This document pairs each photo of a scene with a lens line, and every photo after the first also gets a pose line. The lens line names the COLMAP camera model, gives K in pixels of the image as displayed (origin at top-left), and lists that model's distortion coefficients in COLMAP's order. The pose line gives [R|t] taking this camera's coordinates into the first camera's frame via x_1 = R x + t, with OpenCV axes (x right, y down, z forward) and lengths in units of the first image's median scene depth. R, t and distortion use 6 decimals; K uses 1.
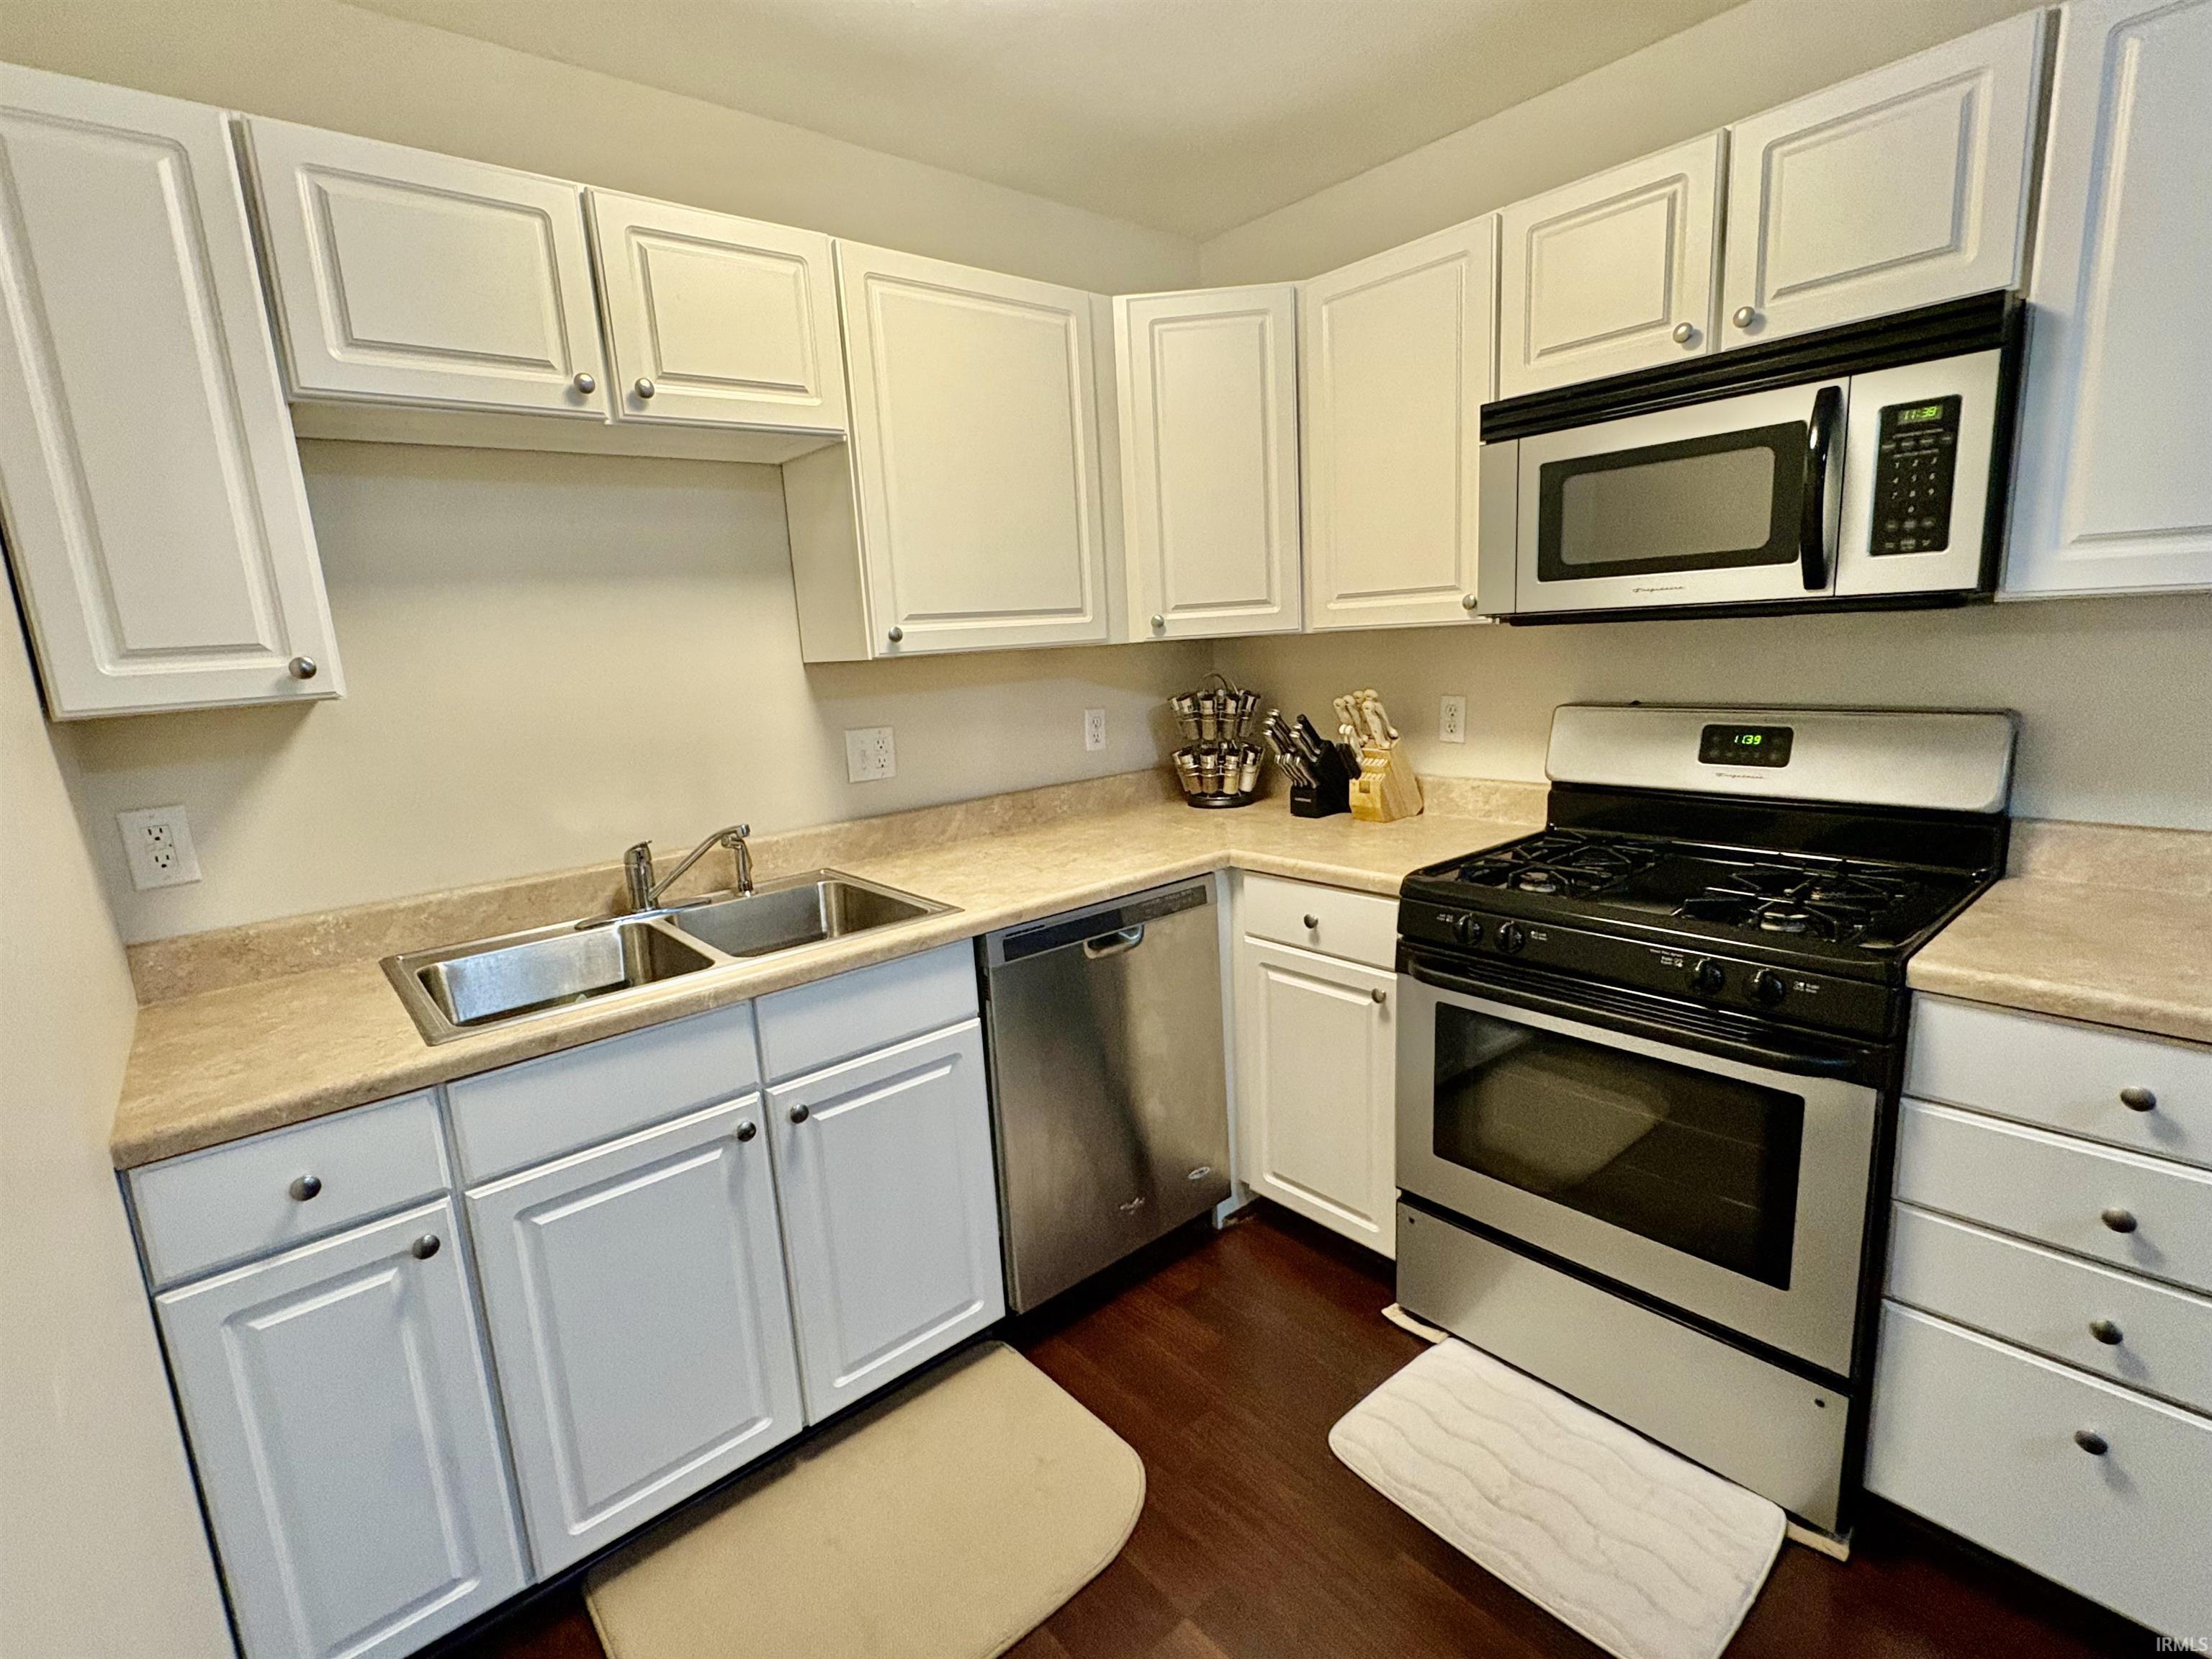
lens RADIAL K [[1033.1, 0, 1105.8], [0, 1033.1, 827.8], [0, 0, 1]] dist [-0.001084, 0.001010]
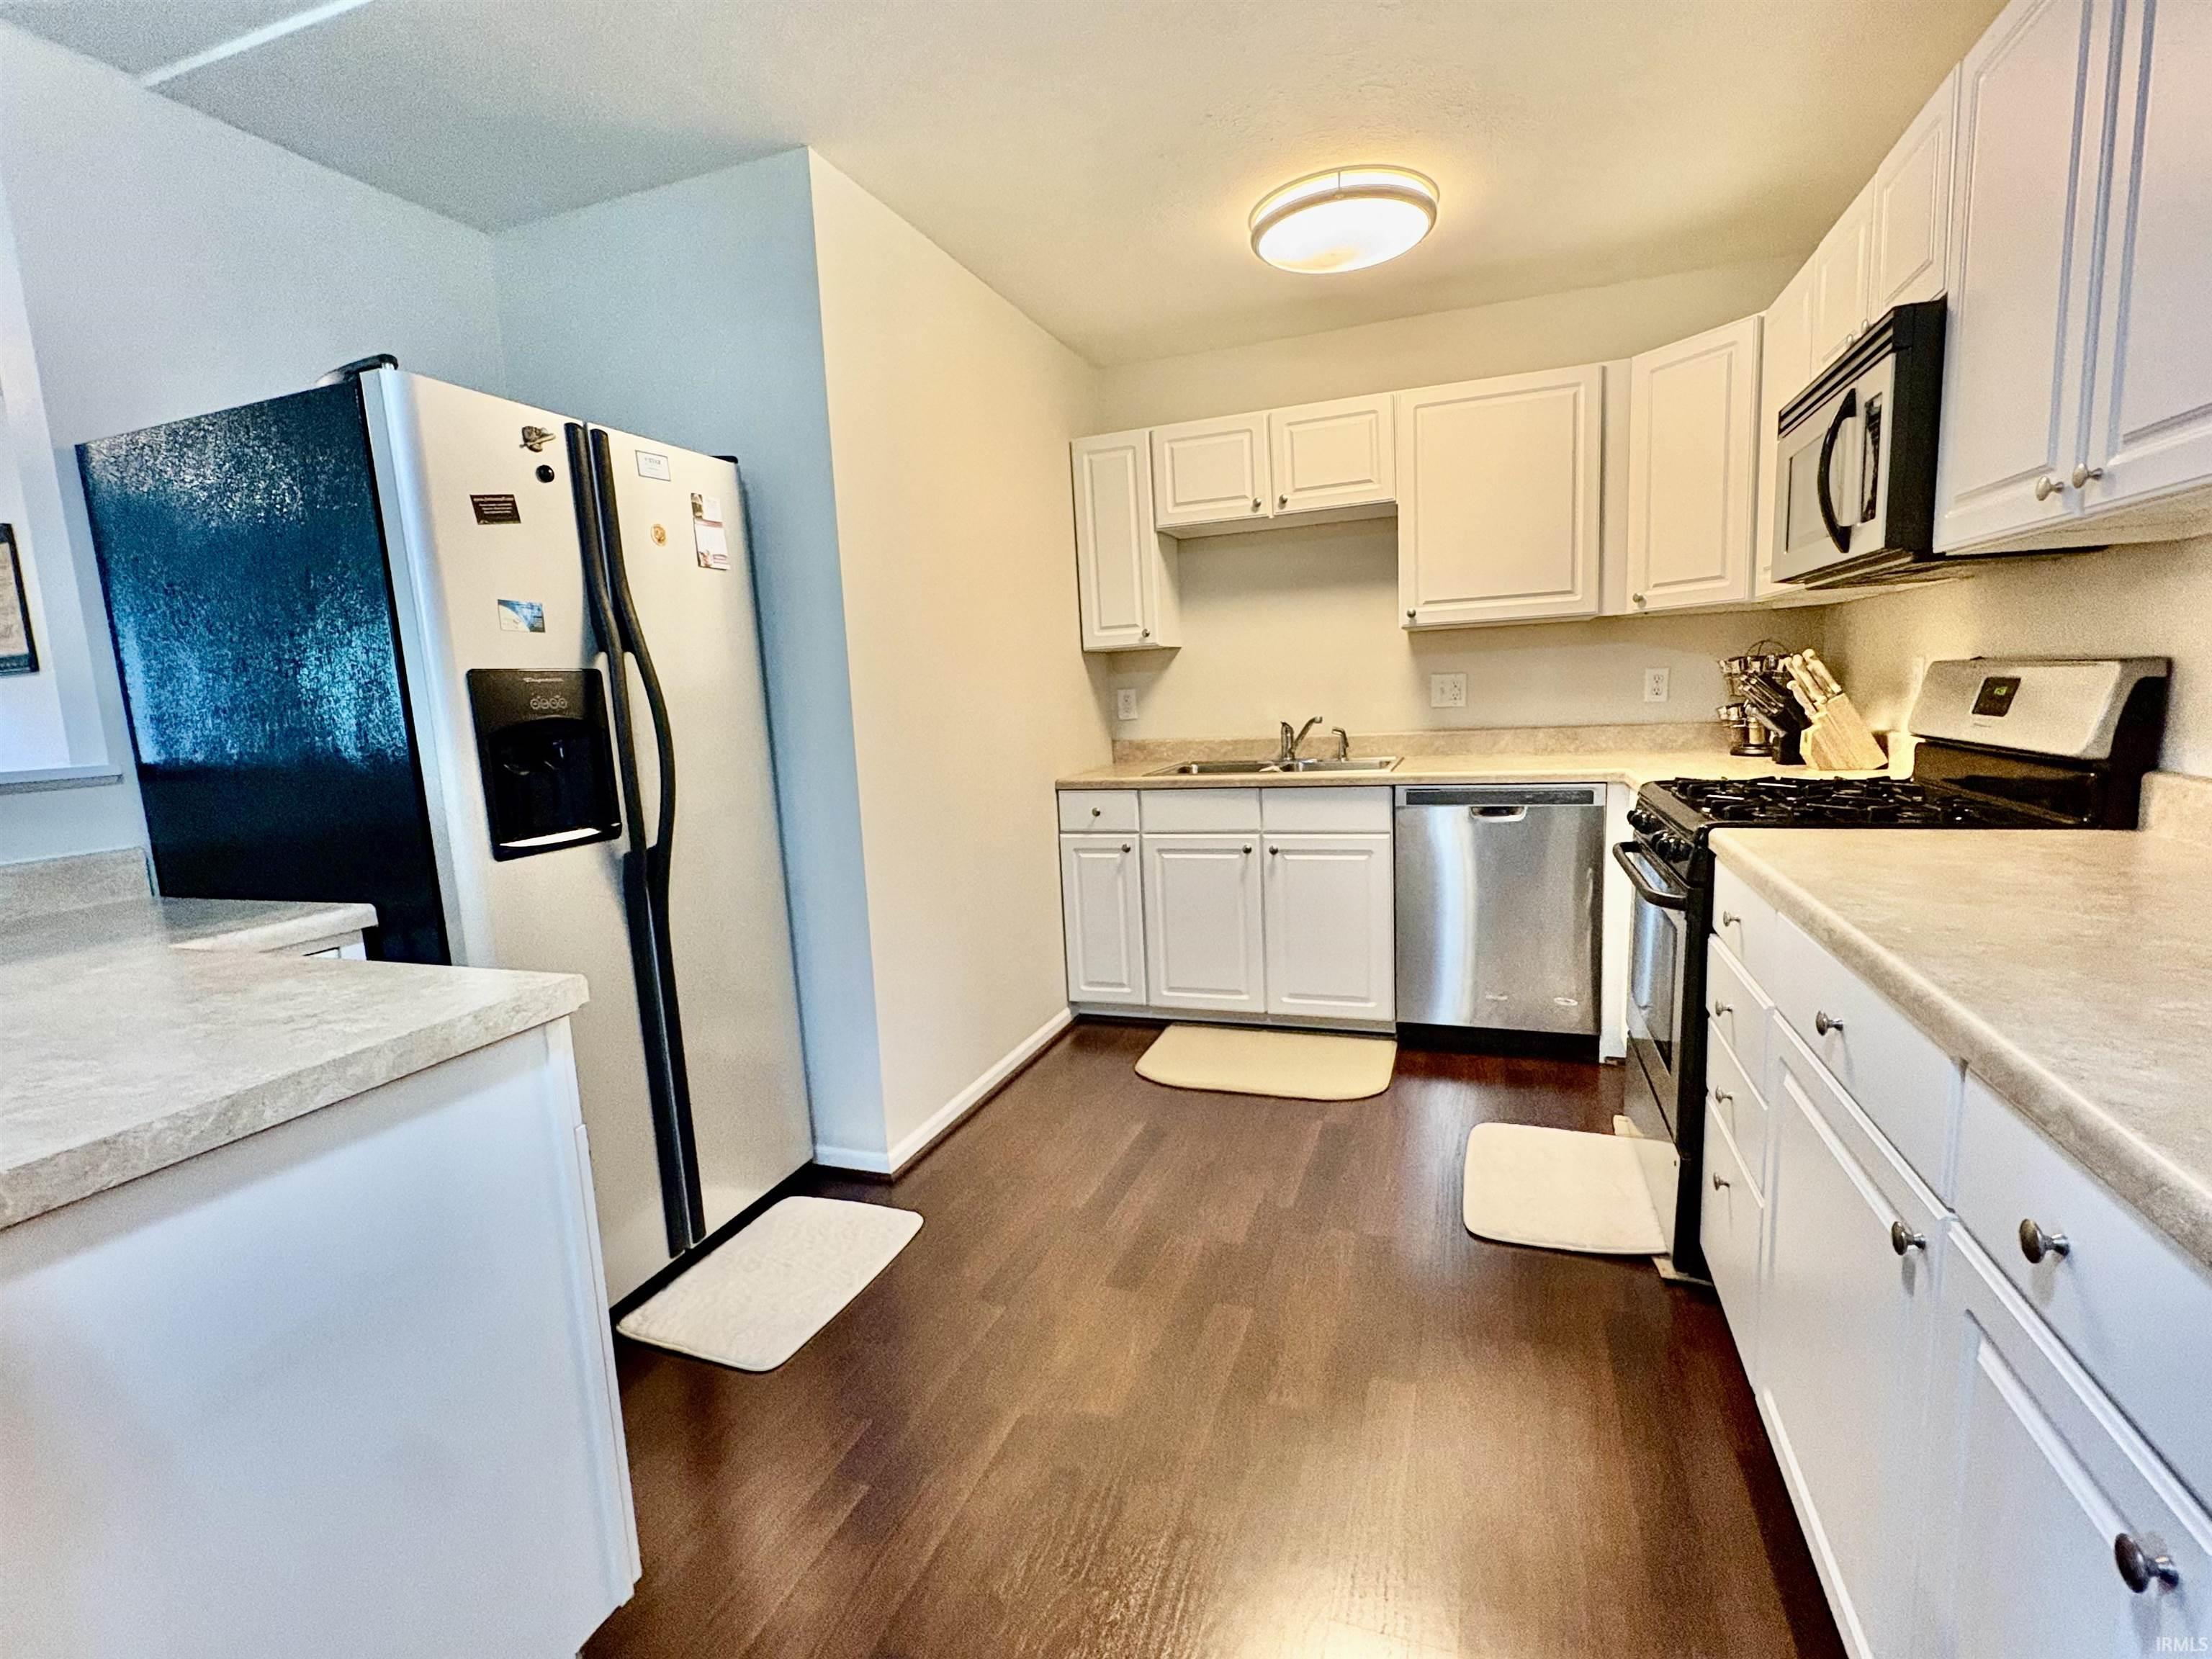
lens RADIAL K [[1026.5, 0, 1103.9], [0, 1026.5, 831.6], [0, 0, 1]] dist [-0.000040, 0.000025]
pose [[0.490201, 0.151877, -0.858275, 1.248714], [-0.140466, 0.985596, 0.094180, 0.094098], [0.860216, 0.074392, 0.504474, -0.312081]]
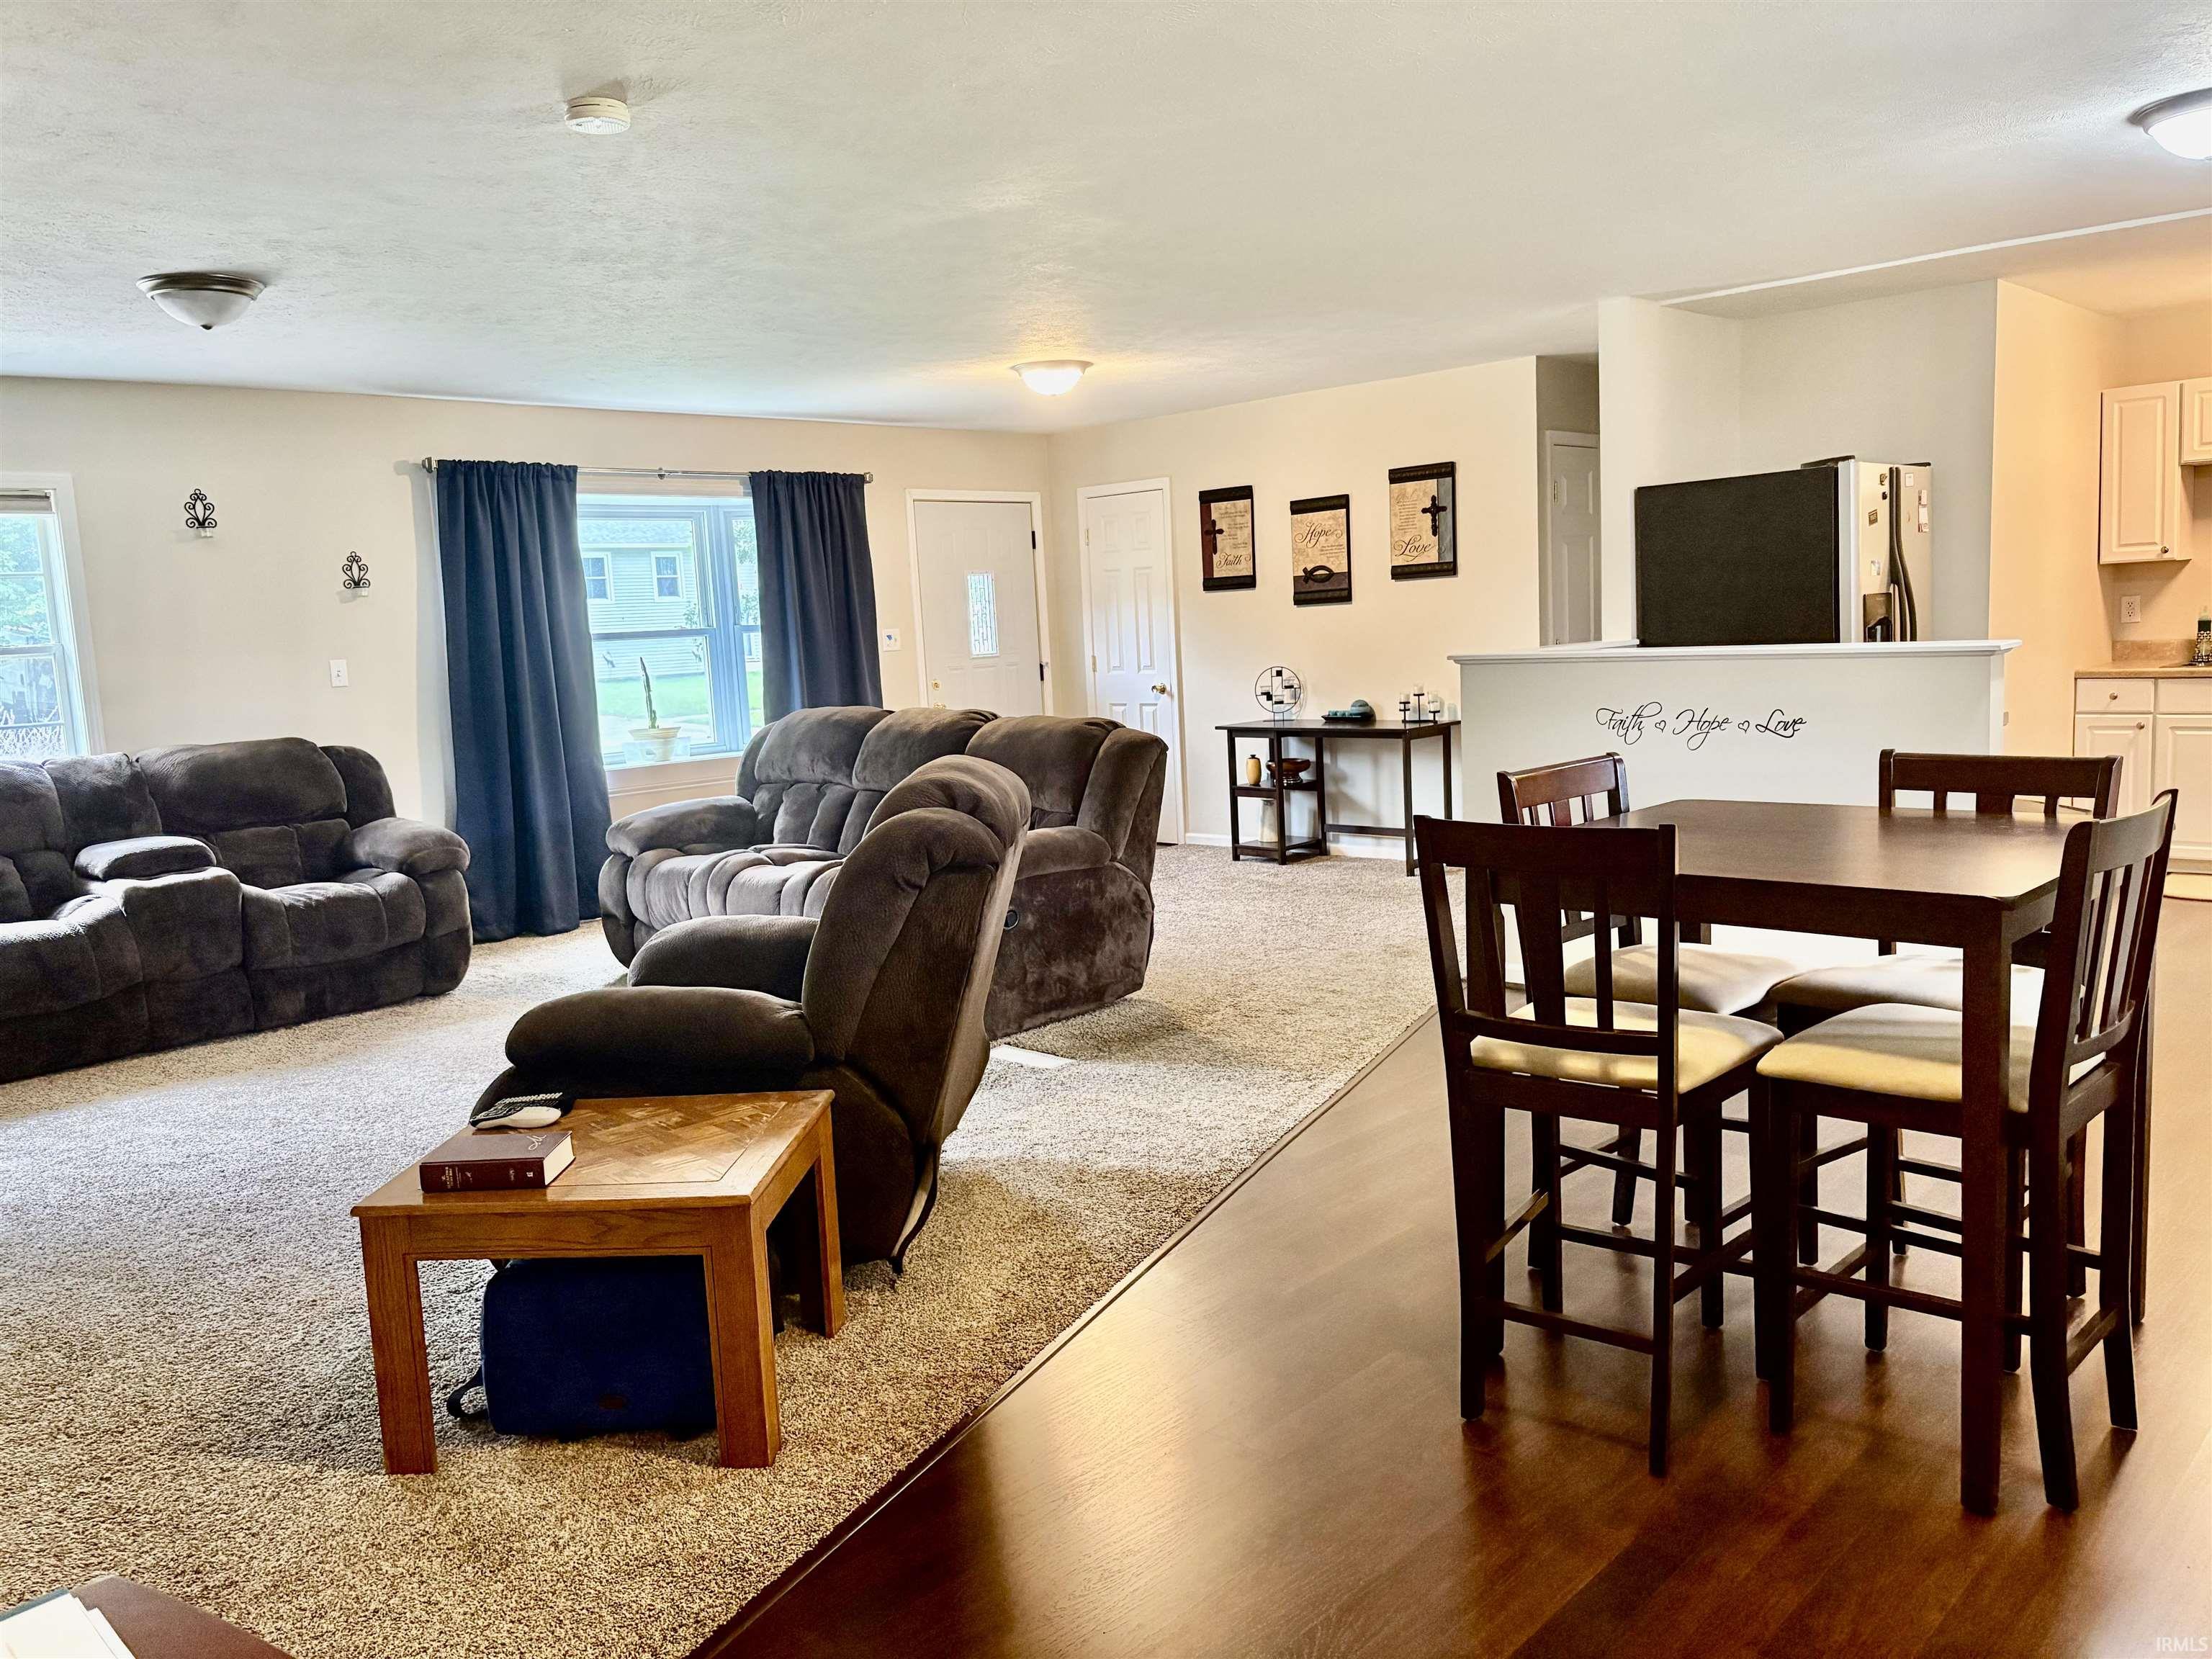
lens RADIAL K [[1686.2, 0, 1115.5], [0, 1686.2, 824.8], [0, 0, 1]] dist [0.038191, -0.044652]
pose [[0.106890, 0.172341, -0.979221, 3.438885], [-0.142207, 0.977388, 0.156495, 0.258804], [0.984049, 0.122524, 0.128981, -2.275729]]
